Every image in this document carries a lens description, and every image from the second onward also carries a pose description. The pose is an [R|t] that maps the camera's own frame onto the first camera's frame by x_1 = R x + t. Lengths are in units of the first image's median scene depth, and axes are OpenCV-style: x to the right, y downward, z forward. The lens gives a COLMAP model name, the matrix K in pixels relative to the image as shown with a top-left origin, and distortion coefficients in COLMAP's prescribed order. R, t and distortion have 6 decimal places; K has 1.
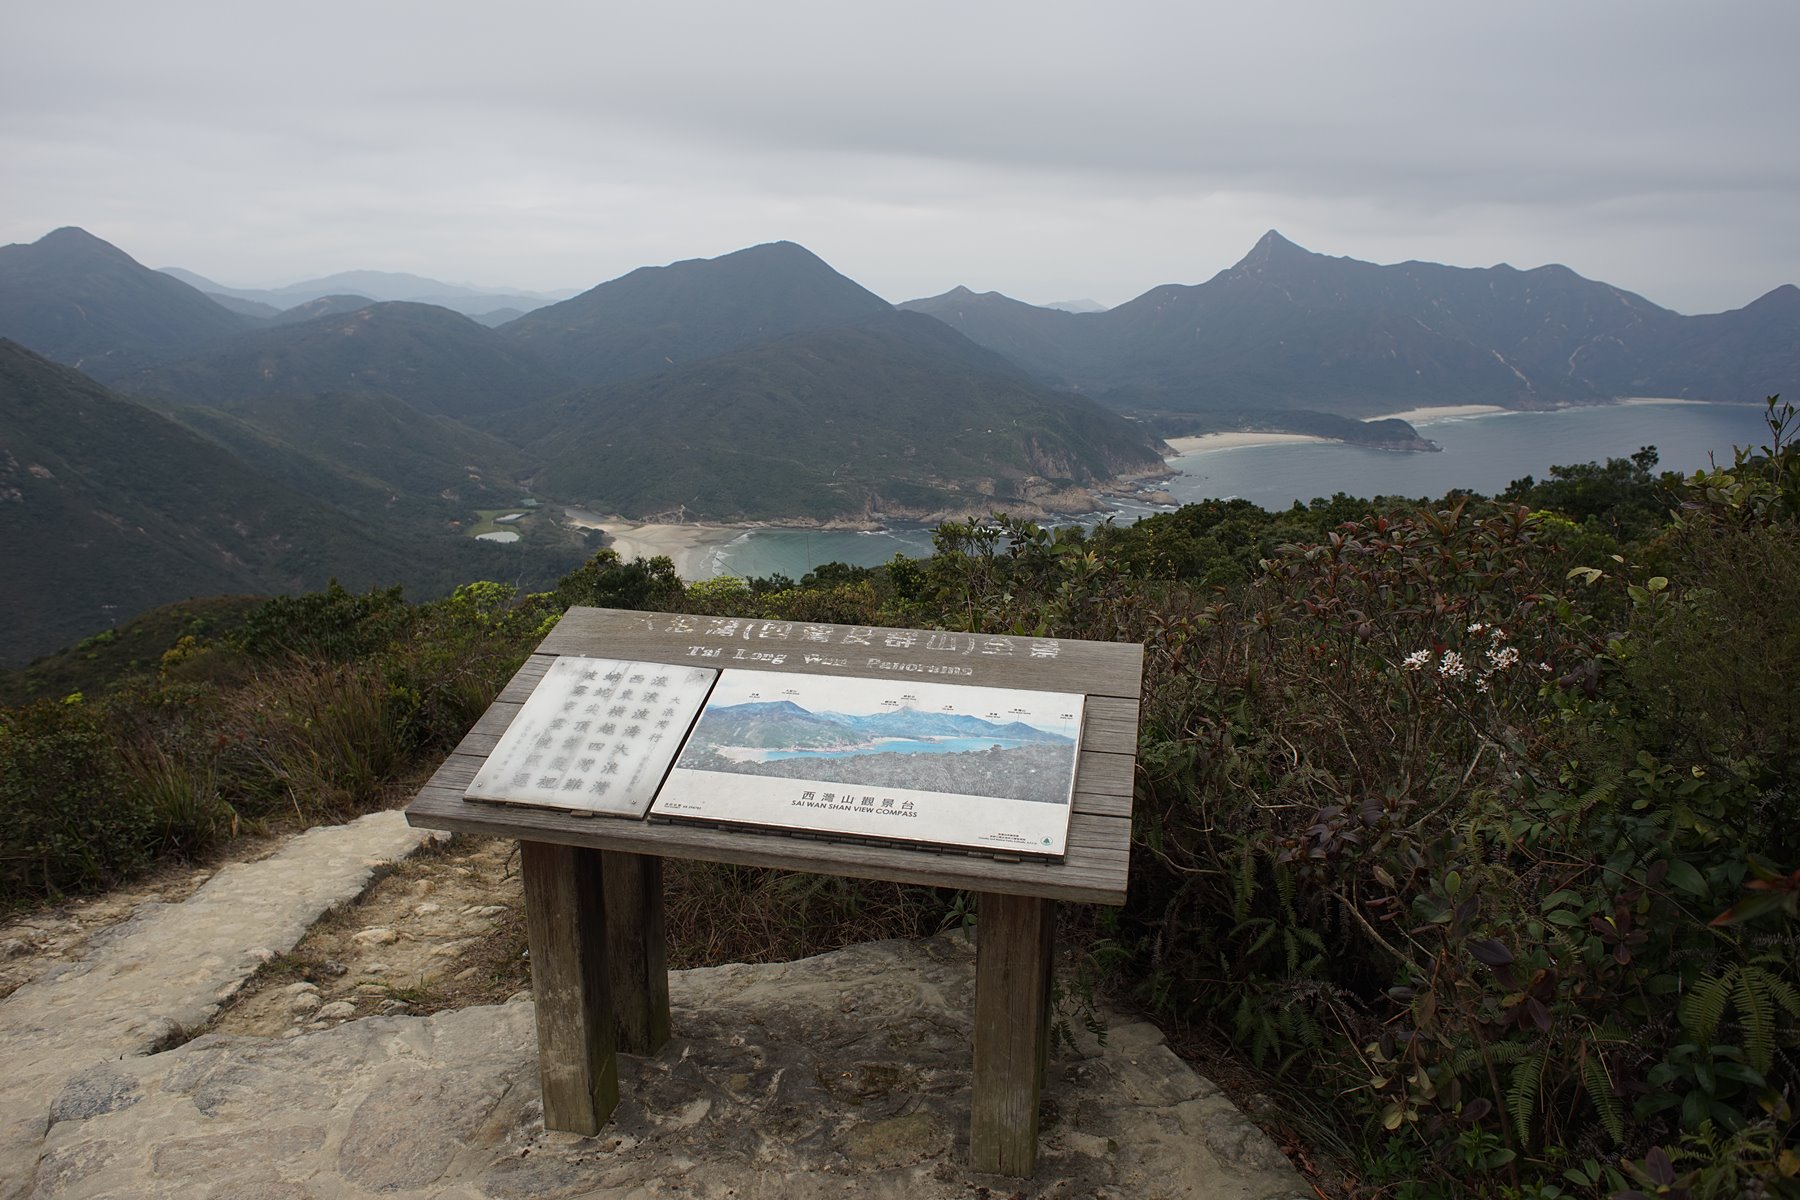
lens RADIAL K [[1224.1, 0, 897.2], [0, 1224.1, 600.3], [0, 0, 1]] dist [-0.090014, 0.080039]
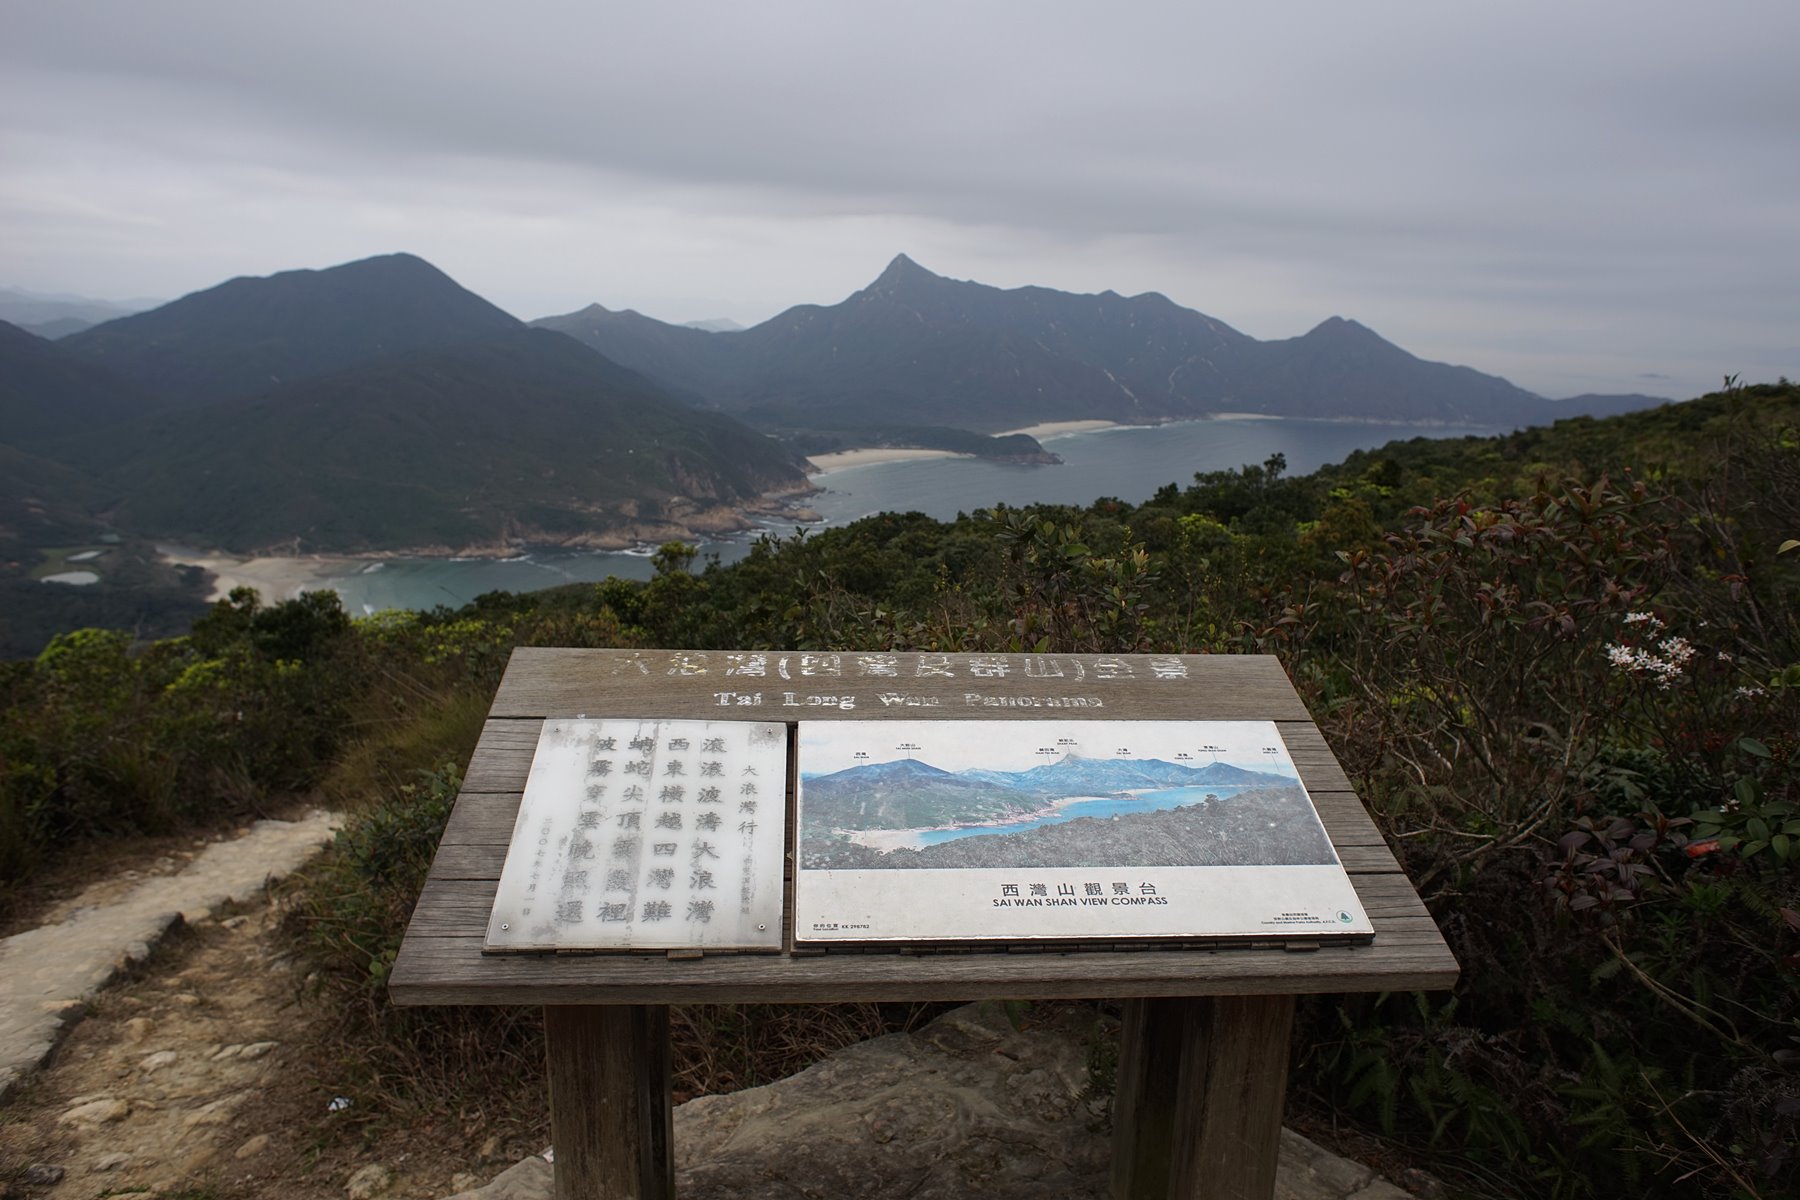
lens RADIAL K [[1229.6, 0, 900.0], [0, 1229.6, 600.0], [0, 0, 1]] dist [-0.090702, 0.075769]
pose [[0.958116, -0.043384, 0.283076, -0.248792], [0.047948, 0.998807, -0.009214, -0.005545], [-0.282338, 0.022401, 0.959053, 0.242559]]
